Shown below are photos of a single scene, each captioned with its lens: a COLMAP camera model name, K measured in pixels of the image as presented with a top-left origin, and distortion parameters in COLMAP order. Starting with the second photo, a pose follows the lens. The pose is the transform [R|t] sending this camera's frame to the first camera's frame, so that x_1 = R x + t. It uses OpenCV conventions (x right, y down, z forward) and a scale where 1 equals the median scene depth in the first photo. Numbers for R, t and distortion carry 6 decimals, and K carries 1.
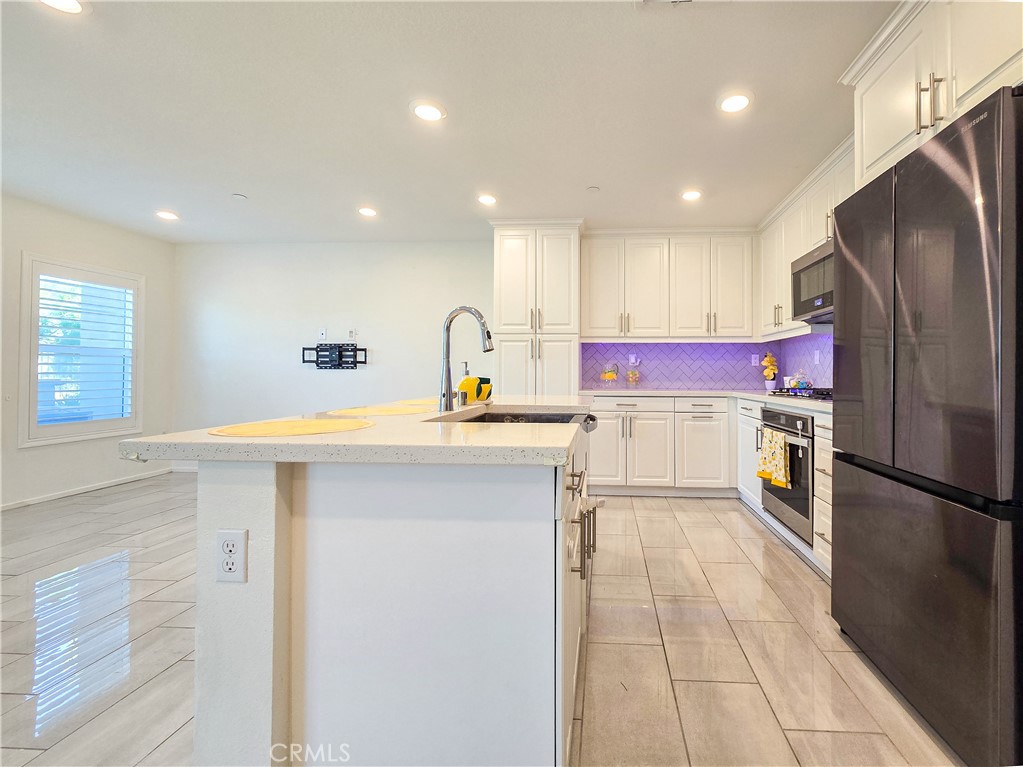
lens RADIAL K [[454.9, 0, 582.7], [0, 454.9, 369.6], [0, 0, 1]] dist [-0.008844, -0.000696]
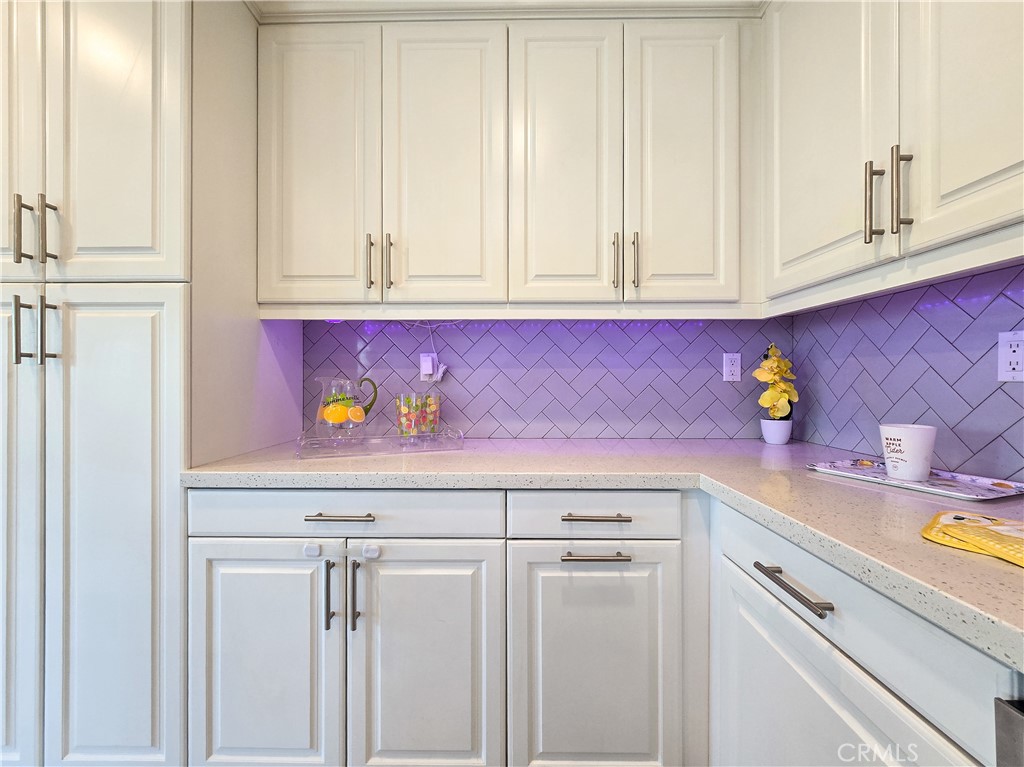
lens RADIAL K [[436.9, 0, 511.0], [0, 436.9, 385.2], [0, 0, 1]] dist [-0.002803, -0.000412]
pose [[0.999487, -0.003789, 0.031803, 0.181401], [0.003077, 0.999744, 0.022409, -0.014761], [-0.031879, -0.022300, 0.999243, 0.656484]]
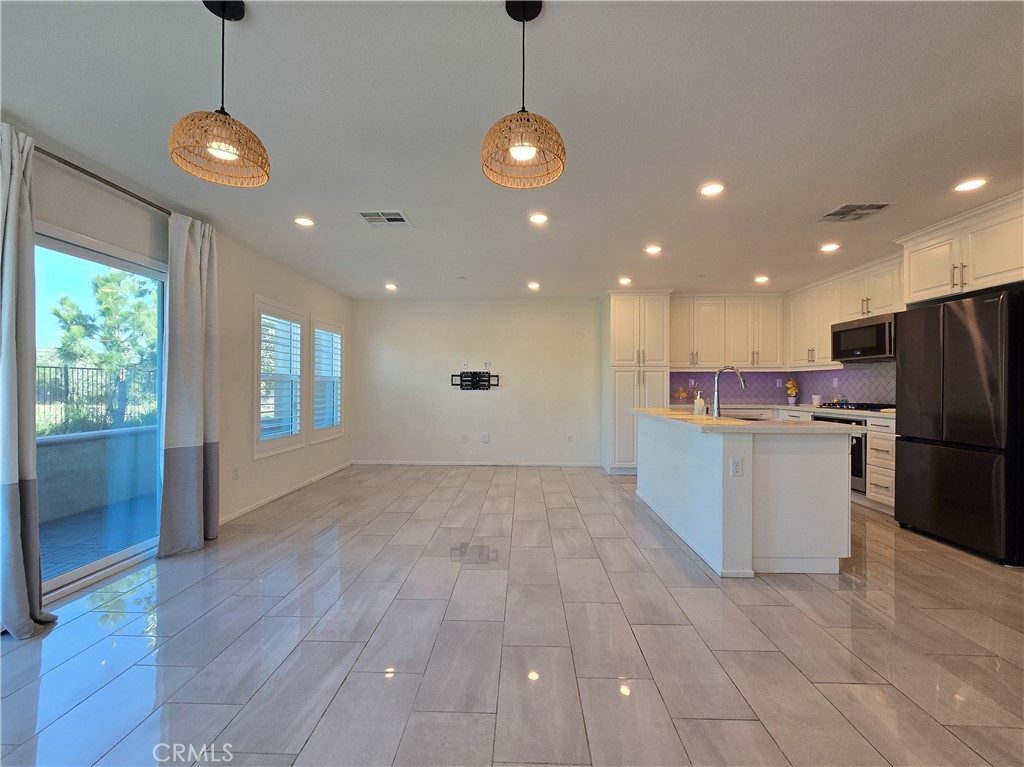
lens RADIAL K [[436.9, 0, 508.3], [0, 436.9, 388.5], [0, 0, 1]] dist [-0.002803, -0.000412]
pose [[0.999987, -0.003927, 0.003205, -0.510444], [0.003880, 0.999885, 0.014676, -0.028700], [-0.003263, -0.014663, 0.999887, -0.398782]]
